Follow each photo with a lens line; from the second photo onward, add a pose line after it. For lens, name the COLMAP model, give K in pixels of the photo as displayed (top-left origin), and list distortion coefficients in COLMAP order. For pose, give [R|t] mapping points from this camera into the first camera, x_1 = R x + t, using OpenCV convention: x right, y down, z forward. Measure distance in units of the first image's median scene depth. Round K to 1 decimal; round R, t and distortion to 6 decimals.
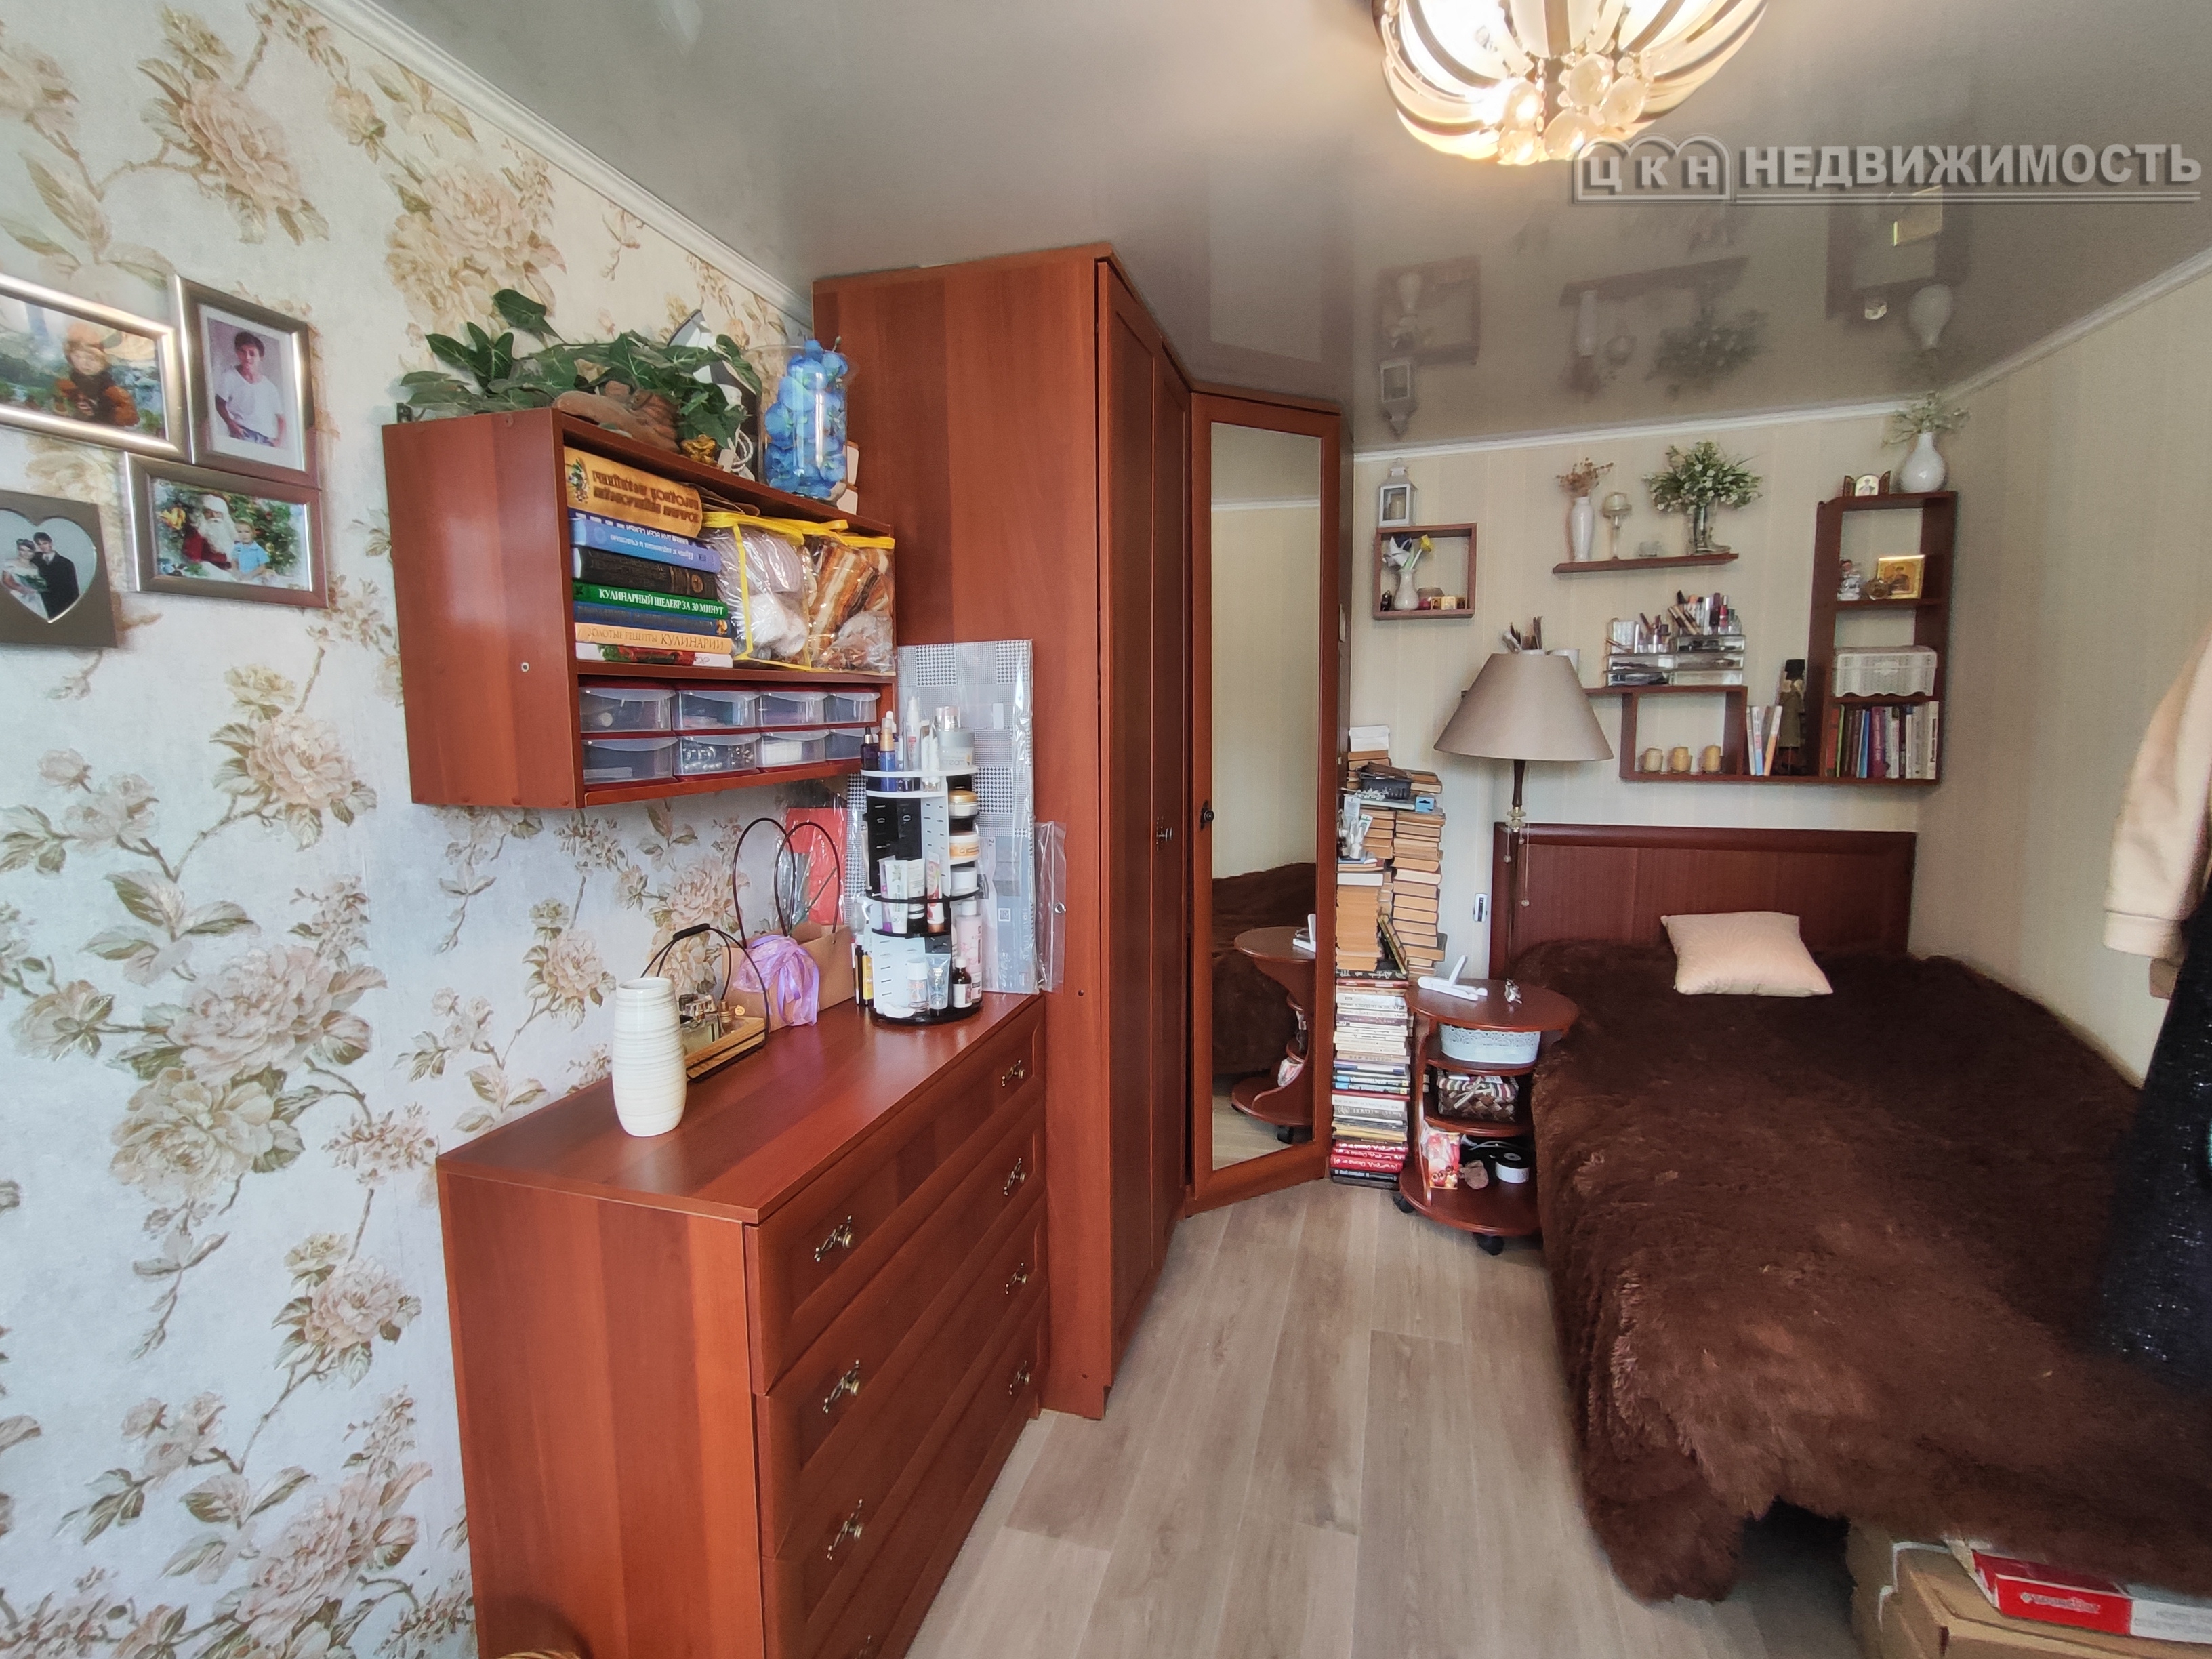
lens RADIAL K [[1017.7, 0, 1106.0], [0, 1017.7, 829.5], [0, 0, 1]] dist [-0.038352, 0.036932]
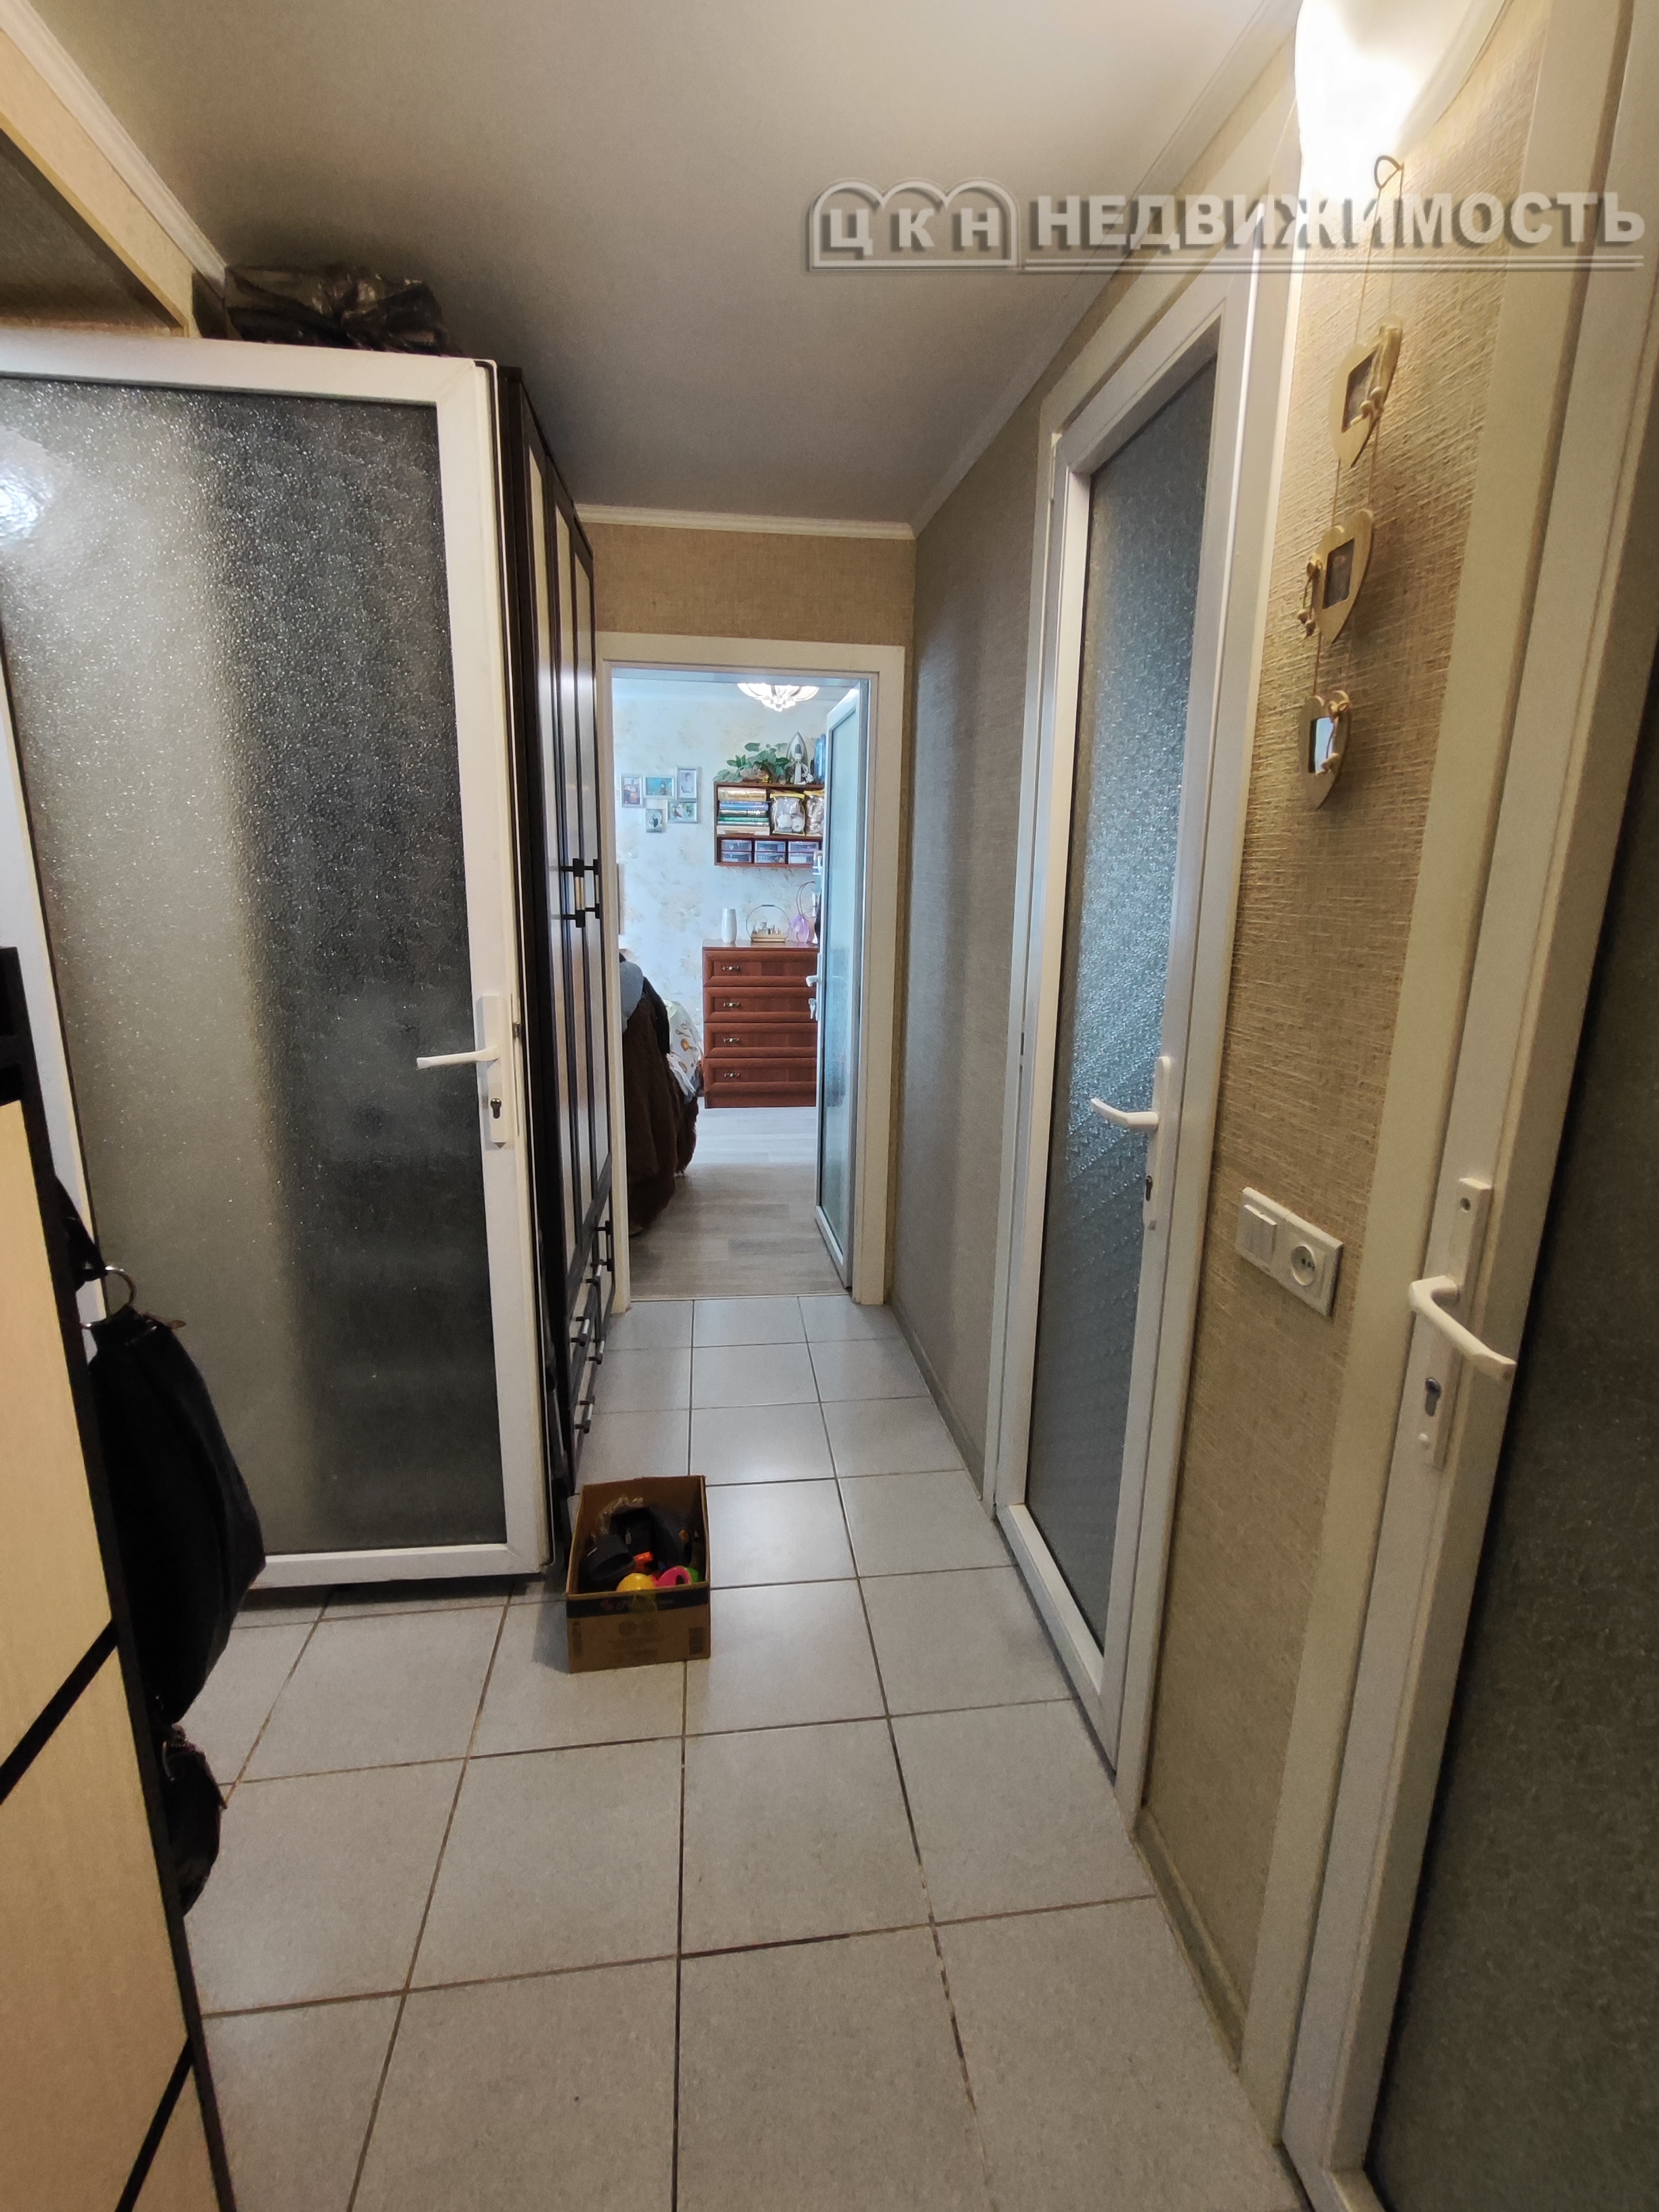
lens RADIAL K [[1017.7, 0, 829.5], [0, 1017.7, 1106.0], [0, 0, 1]] dist [-0.038352, 0.036932]
pose [[0.396831, 0.227324, -0.889297, 4.608361], [-0.125968, 0.973168, 0.192552, 0.105310], [0.909207, 0.035612, 0.414819, -0.497031]]
